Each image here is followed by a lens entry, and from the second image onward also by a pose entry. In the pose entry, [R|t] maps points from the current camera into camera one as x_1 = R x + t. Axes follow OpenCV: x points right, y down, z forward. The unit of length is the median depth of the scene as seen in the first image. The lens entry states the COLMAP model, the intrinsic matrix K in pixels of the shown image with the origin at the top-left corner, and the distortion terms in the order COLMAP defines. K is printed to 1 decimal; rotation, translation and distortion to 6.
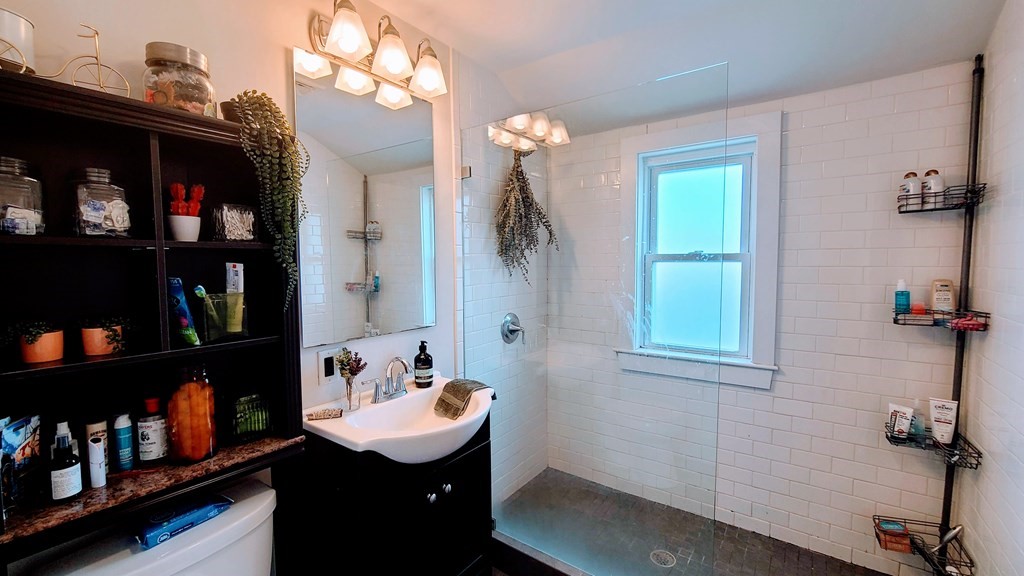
lens RADIAL K [[420.4, 0, 514.4], [0, 420.4, 292.3], [0, 0, 1]] dist [-0.002749, -0.000080]
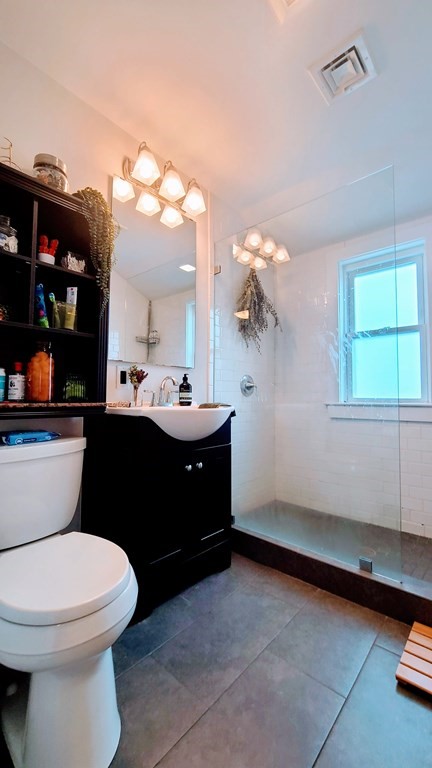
lens RADIAL K [[315.3, 0, 220.6], [0, 315.3, 382.1], [0, 0, 1]] dist [-0.002749, -0.000080]
pose [[0.994356, 0.005014, -0.105972, 0.019241], [-0.017257, 0.993223, -0.114934, 0.285975], [0.104678, 0.116114, 0.987704, -0.061191]]
